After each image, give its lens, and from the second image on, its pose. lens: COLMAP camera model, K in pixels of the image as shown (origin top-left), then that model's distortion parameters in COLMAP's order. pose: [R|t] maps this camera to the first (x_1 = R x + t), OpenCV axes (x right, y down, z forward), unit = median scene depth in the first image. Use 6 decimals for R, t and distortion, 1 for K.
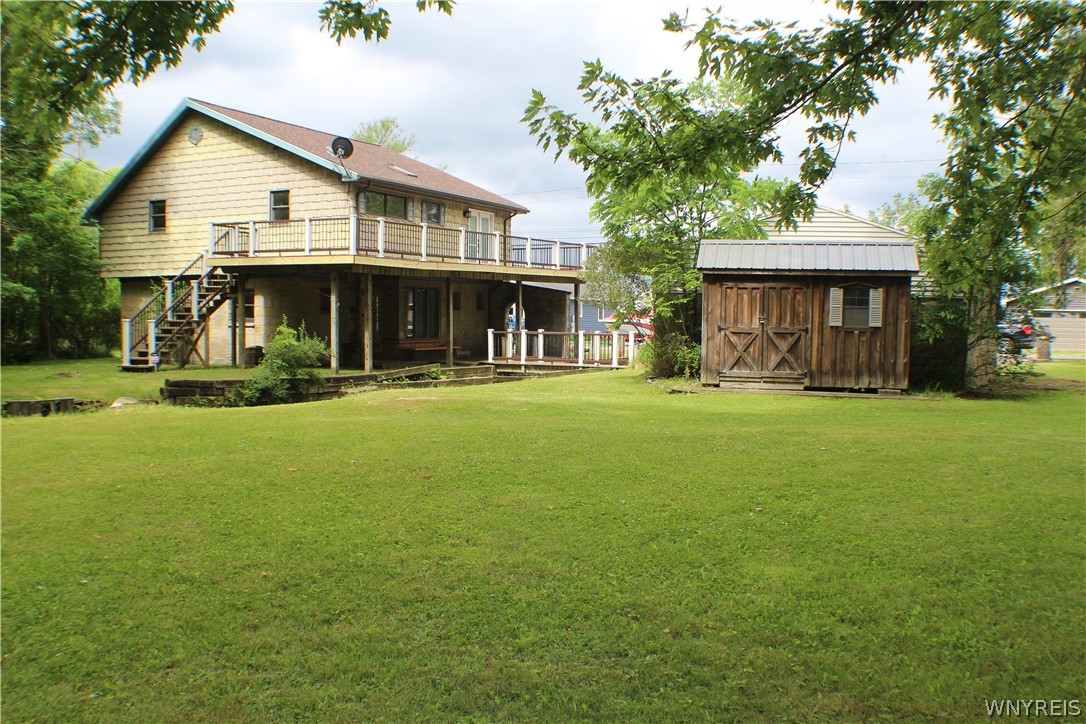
lens RADIAL K [[1045.3, 0, 543.4], [0, 1045.3, 411.1], [0, 0, 1]] dist [-0.204284, 0.083074]
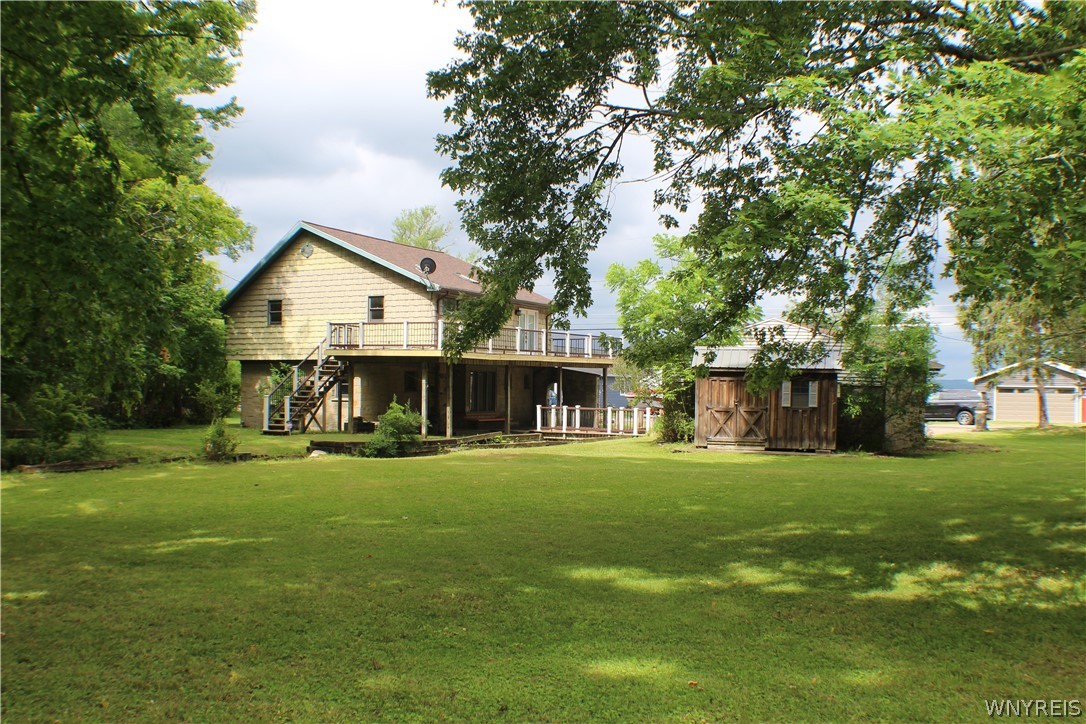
lens RADIAL K [[1045.3, 0, 543.4], [0, 1045.3, 411.1], [0, 0, 1]] dist [-0.204284, 0.083074]
pose [[0.999798, 0.005870, -0.019211, -0.021984], [-0.007138, 0.997752, -0.066626, 0.015778], [0.018777, 0.066750, 0.997593, -0.310618]]
